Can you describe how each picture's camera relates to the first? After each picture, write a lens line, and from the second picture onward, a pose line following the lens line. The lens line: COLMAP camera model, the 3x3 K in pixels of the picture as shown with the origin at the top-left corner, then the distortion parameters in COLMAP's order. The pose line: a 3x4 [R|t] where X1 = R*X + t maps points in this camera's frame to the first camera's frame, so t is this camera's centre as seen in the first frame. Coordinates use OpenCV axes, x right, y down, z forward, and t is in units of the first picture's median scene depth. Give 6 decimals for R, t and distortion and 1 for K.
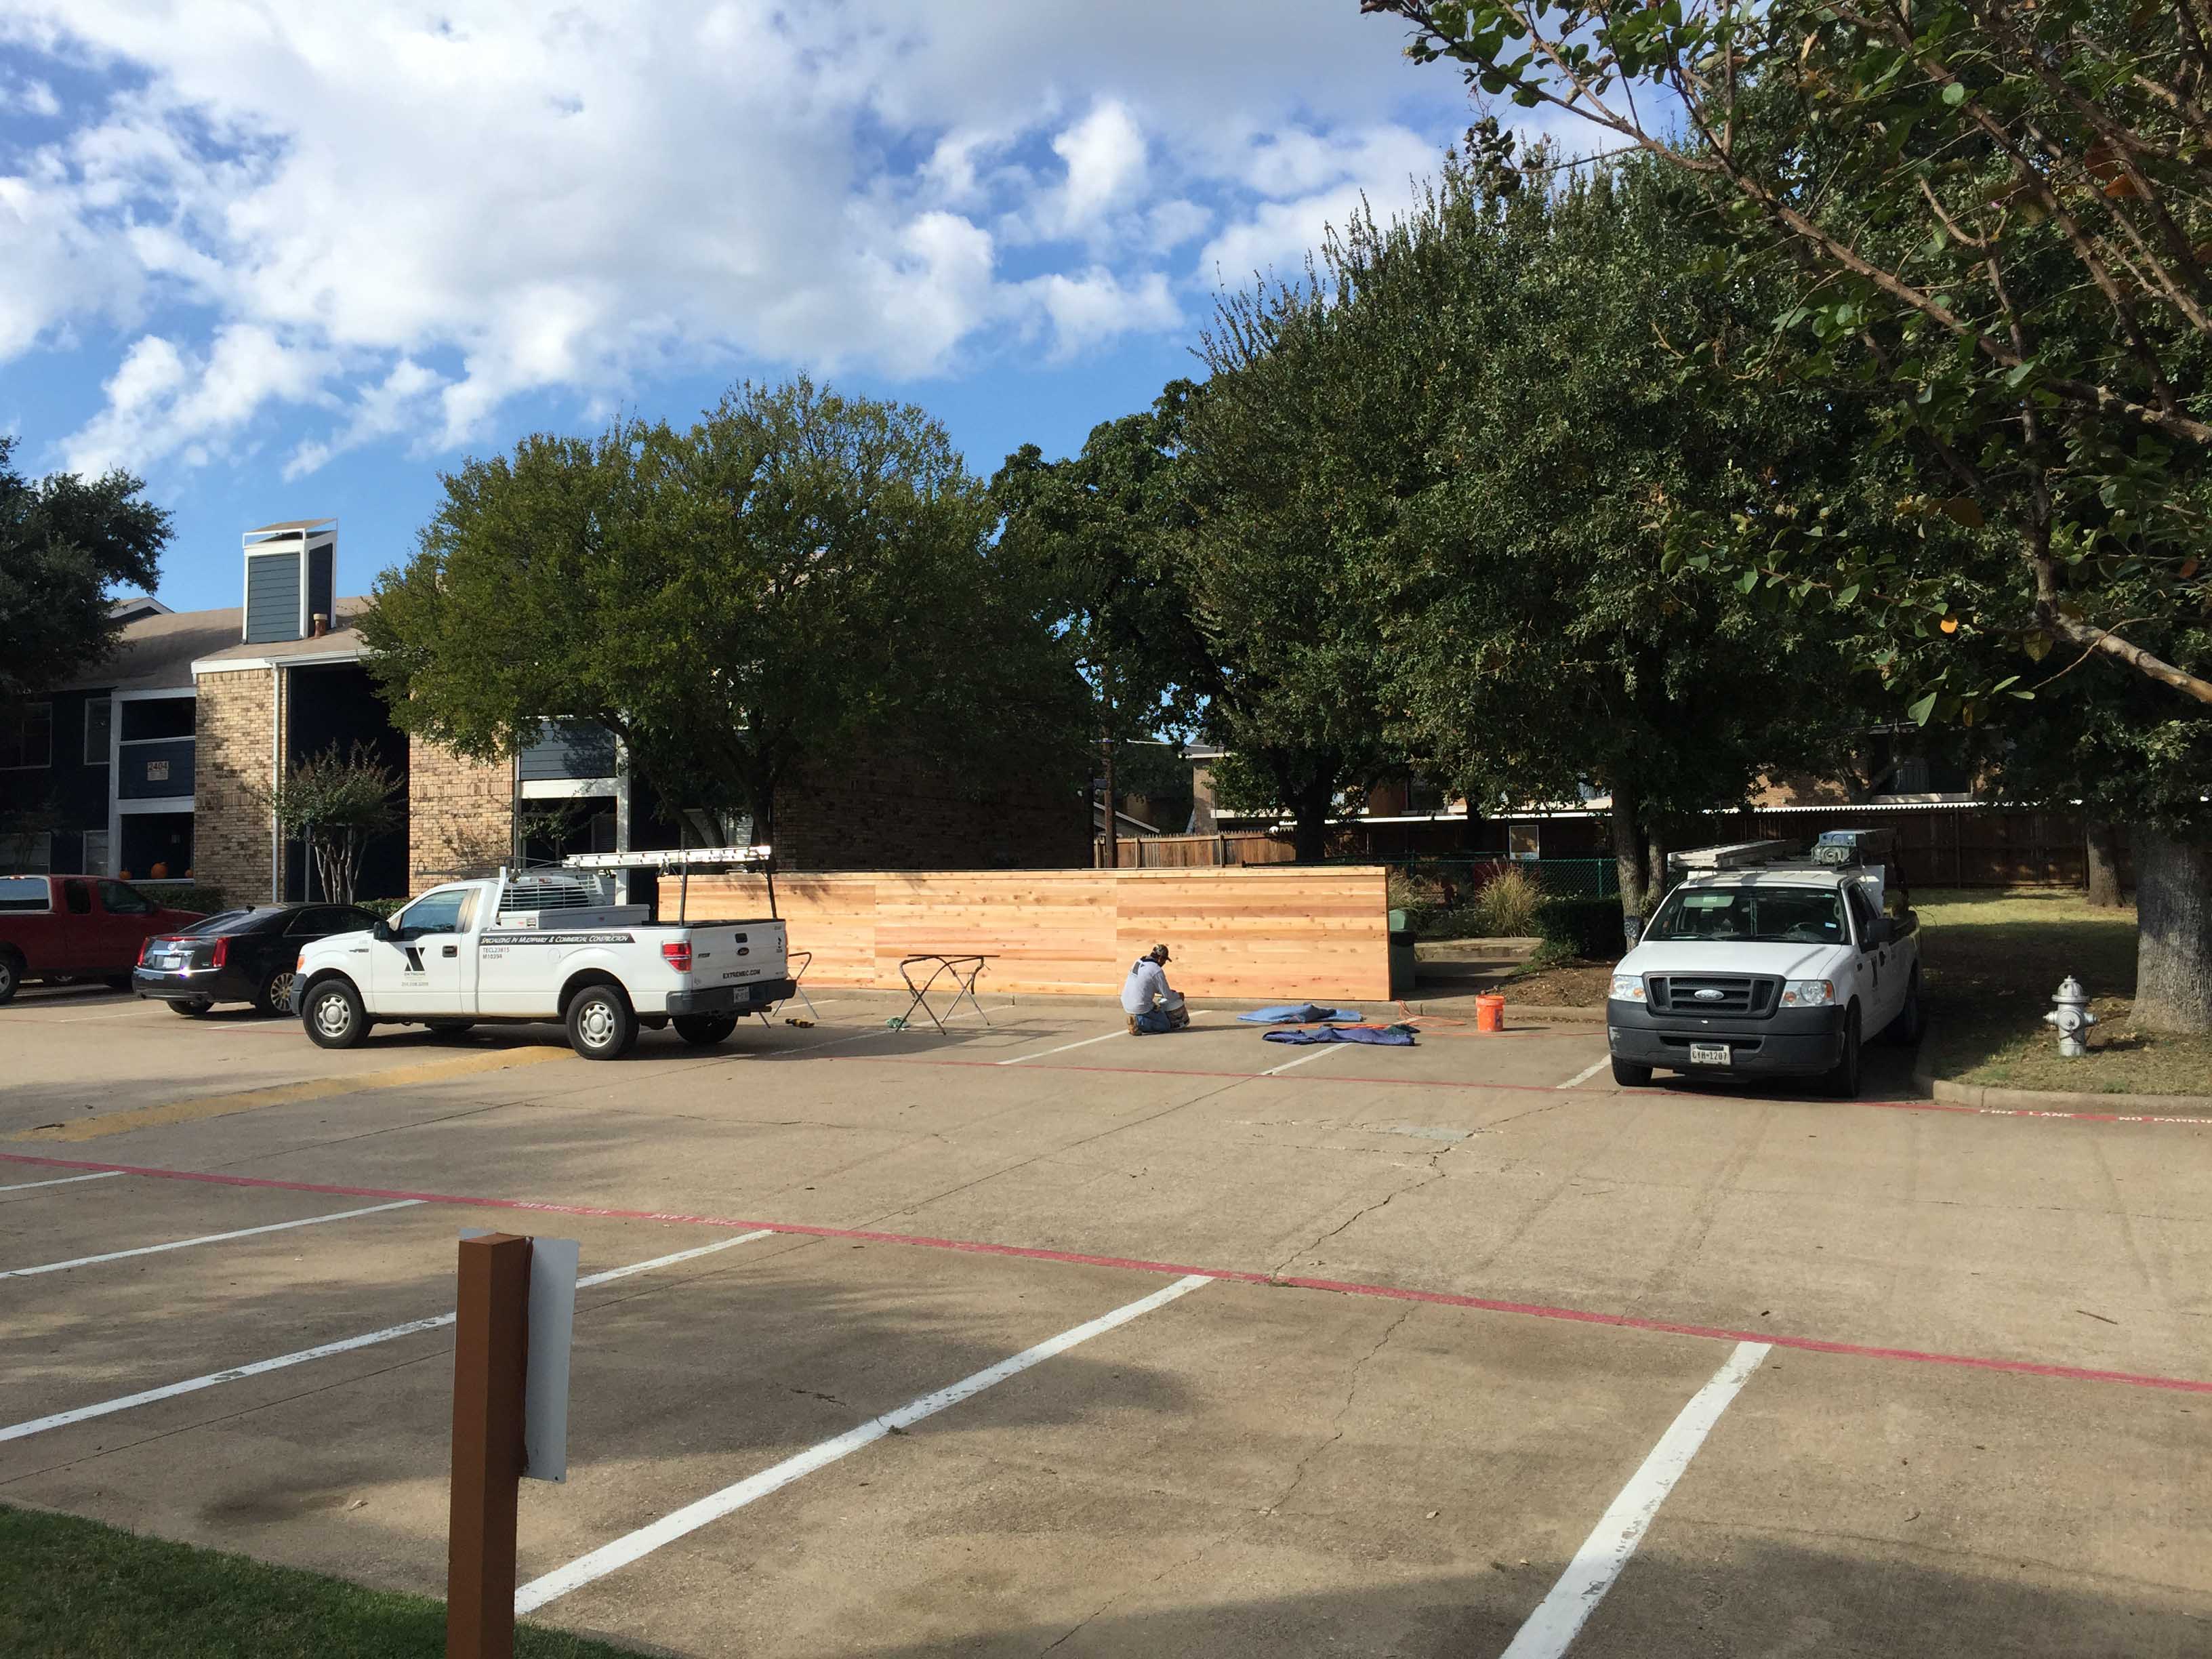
lens RADIAL K [[1917.5, 0, 1114.8], [0, 1917.5, 796.2], [0, 0, 1]] dist [0.049201, -0.005893]
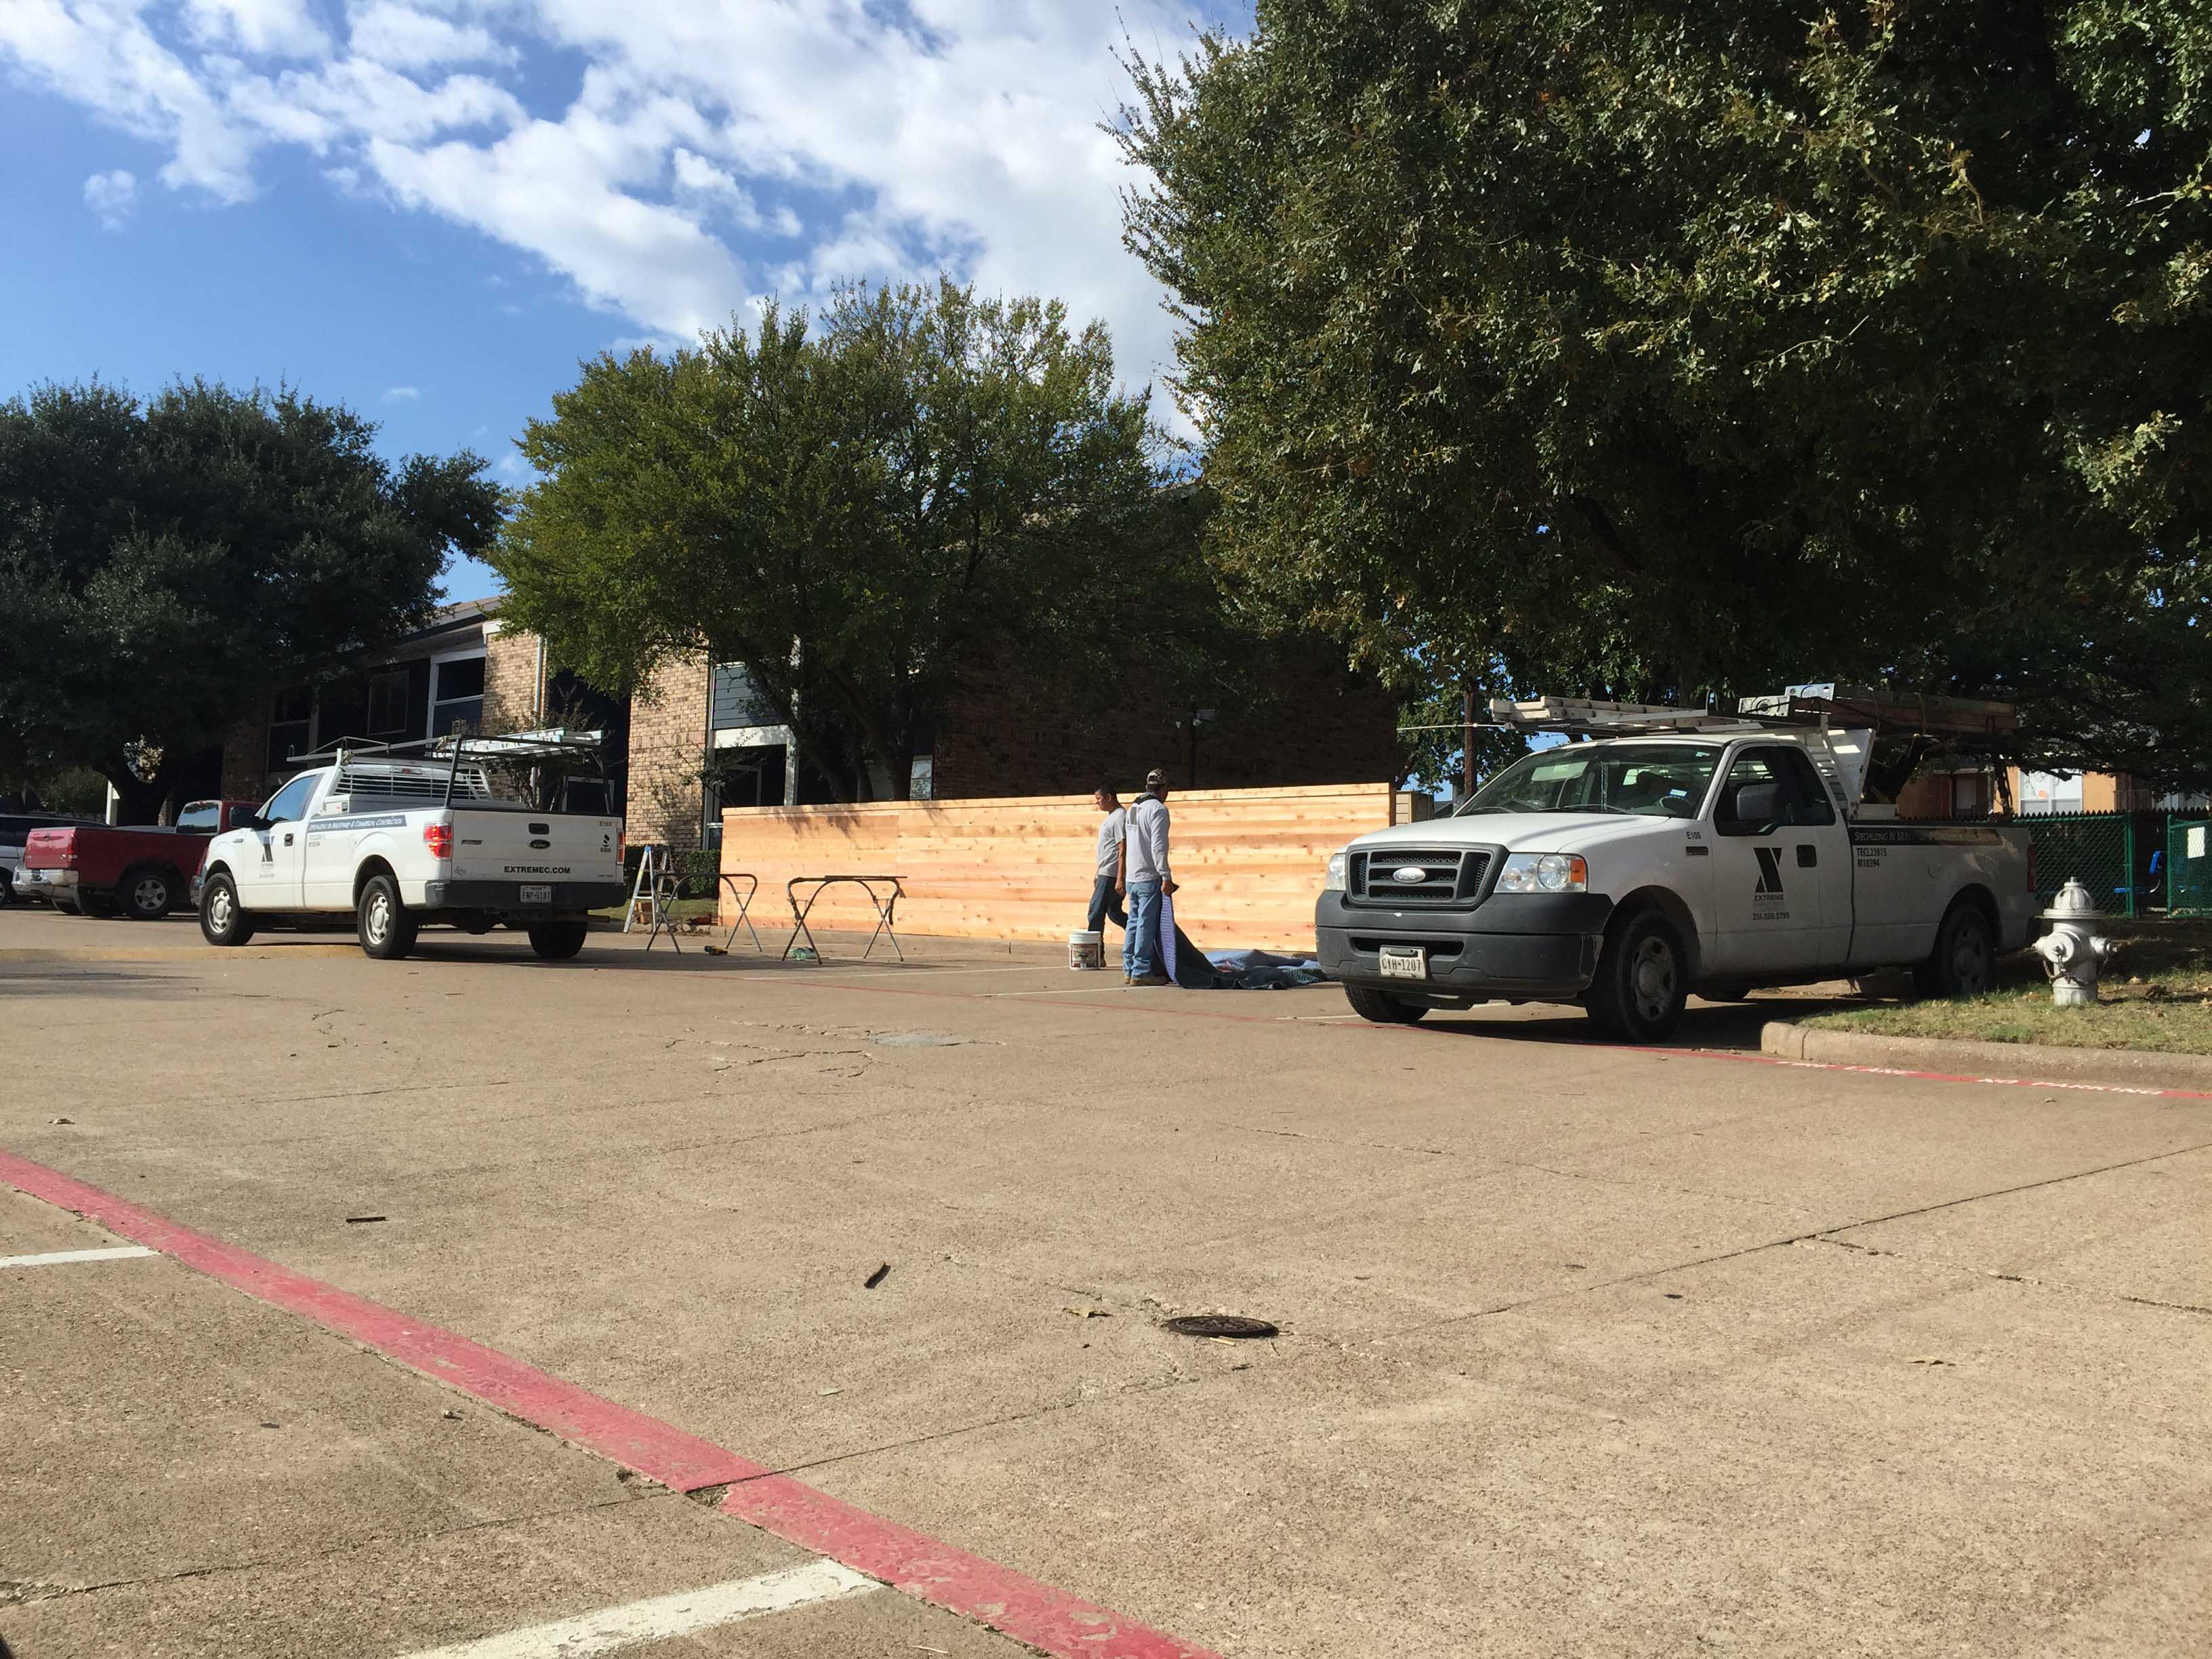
lens RADIAL K [[1917.5, 0, 1114.8], [0, 1917.5, 796.2], [0, 0, 1]] dist [0.049201, -0.005893]
pose [[0.944135, 0.014961, -0.329219, 0.302658], [-0.024228, 0.999417, -0.024063, 0.065999], [0.328667, 0.030695, 0.943947, 0.235002]]
